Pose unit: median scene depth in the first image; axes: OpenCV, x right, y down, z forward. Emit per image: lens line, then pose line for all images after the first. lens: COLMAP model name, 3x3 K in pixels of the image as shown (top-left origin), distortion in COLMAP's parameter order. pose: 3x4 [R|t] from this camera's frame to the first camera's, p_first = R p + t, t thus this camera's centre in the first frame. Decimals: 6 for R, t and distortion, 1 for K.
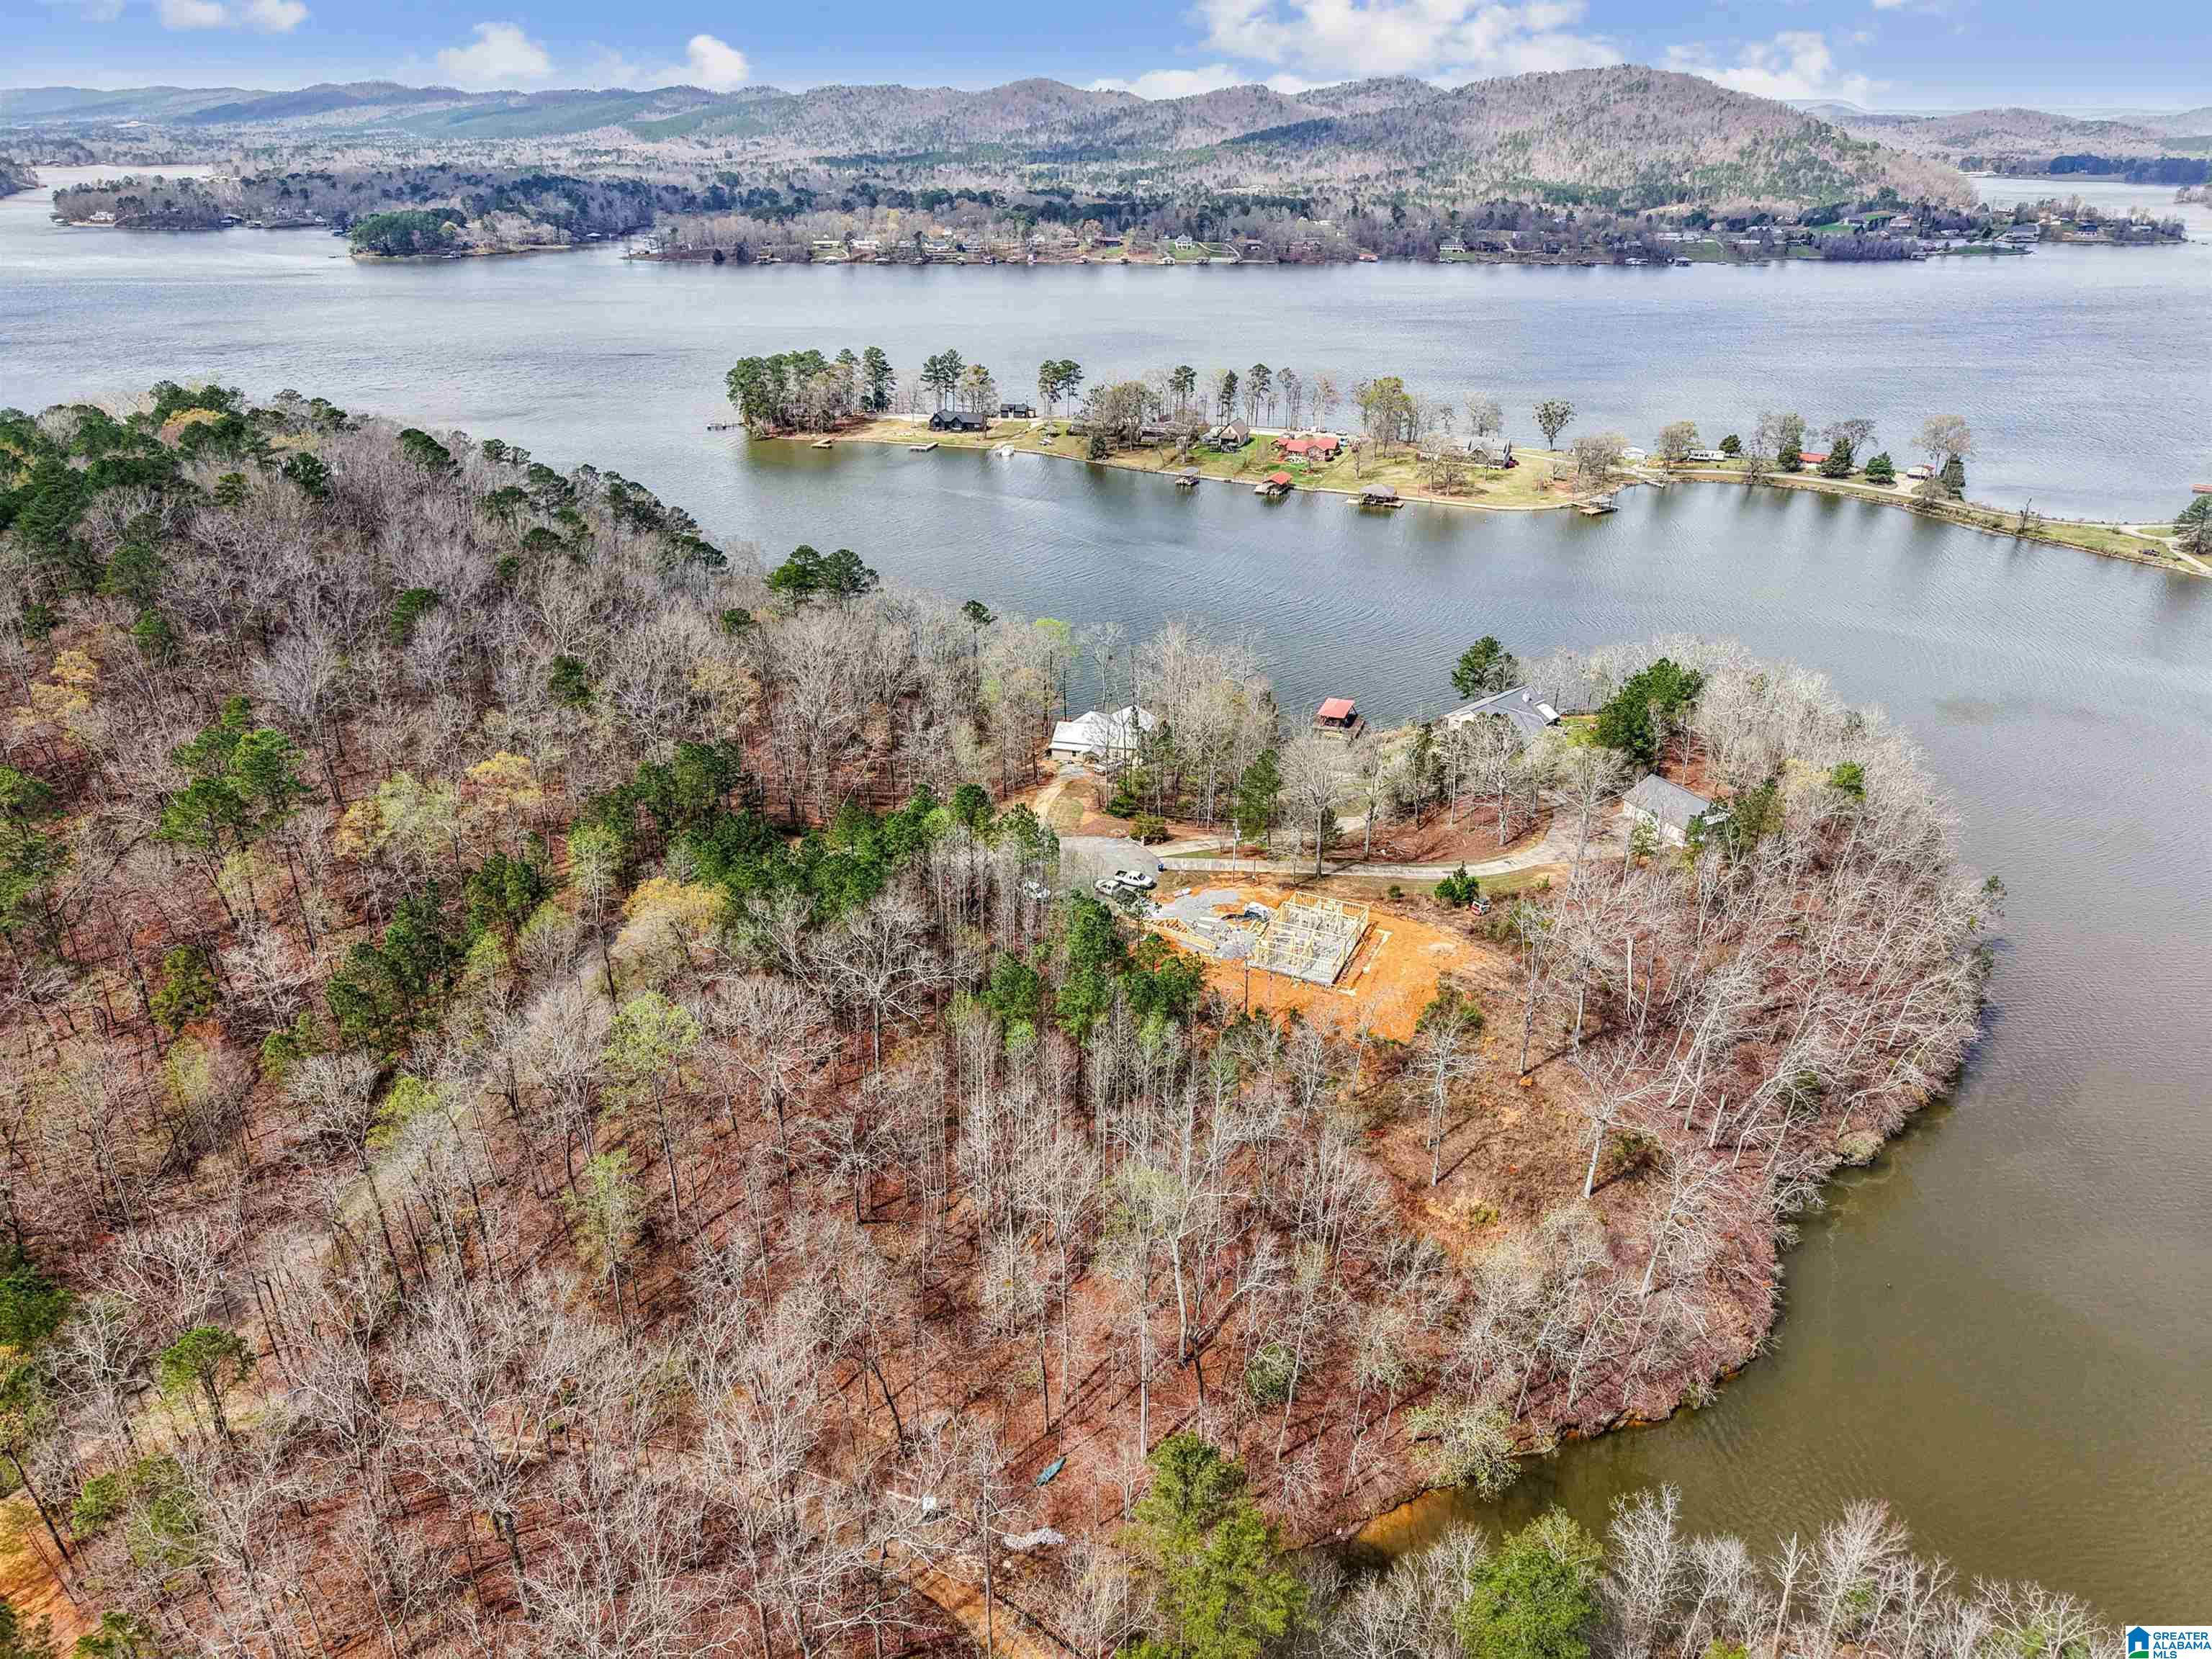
lens RADIAL K [[1491.9, 0, 1123.5], [0, 1491.9, 825.7], [0, 0, 1]] dist [0.012186, -0.007943]
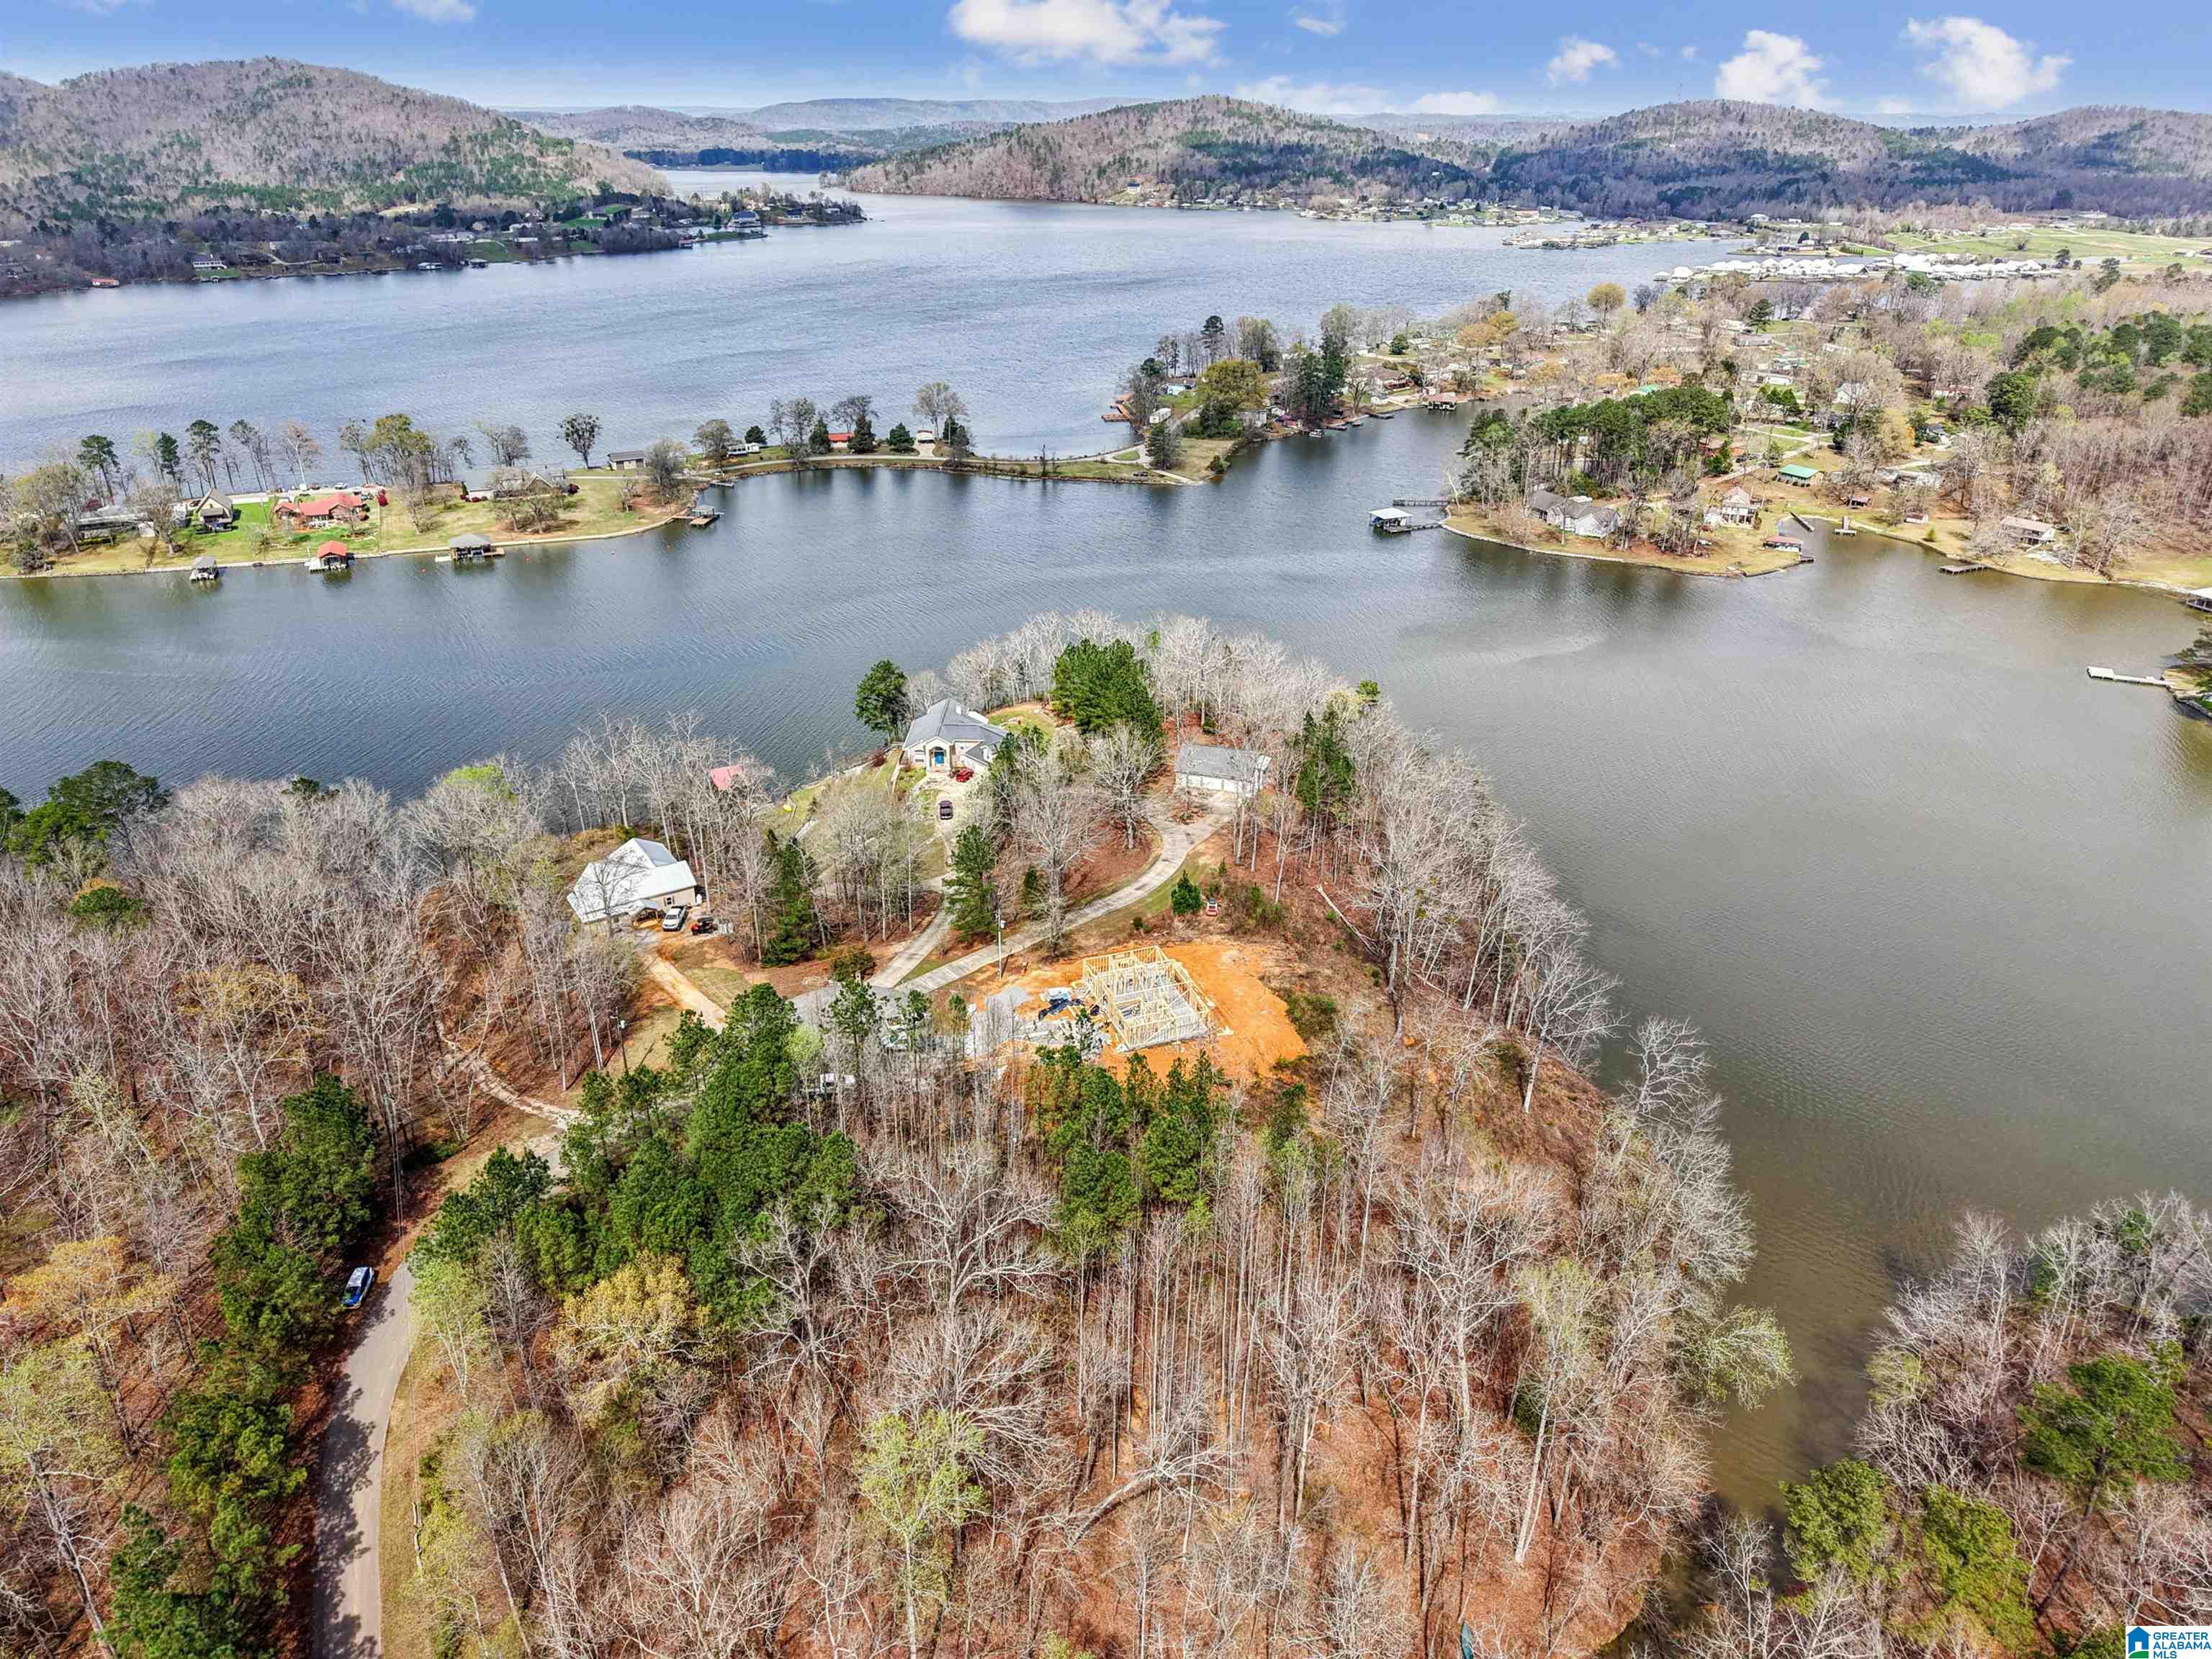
lens RADIAL K [[1491.9, 0, 1107.5], [0, 1491.9, 818.6], [0, 0, 1]] dist [0.012186, -0.007943]
pose [[0.705495, -0.304210, 0.640104, -0.153521], [0.305517, 0.945503, 0.112624, -0.048191], [-0.639481, 0.116106, 0.759989, 0.099740]]
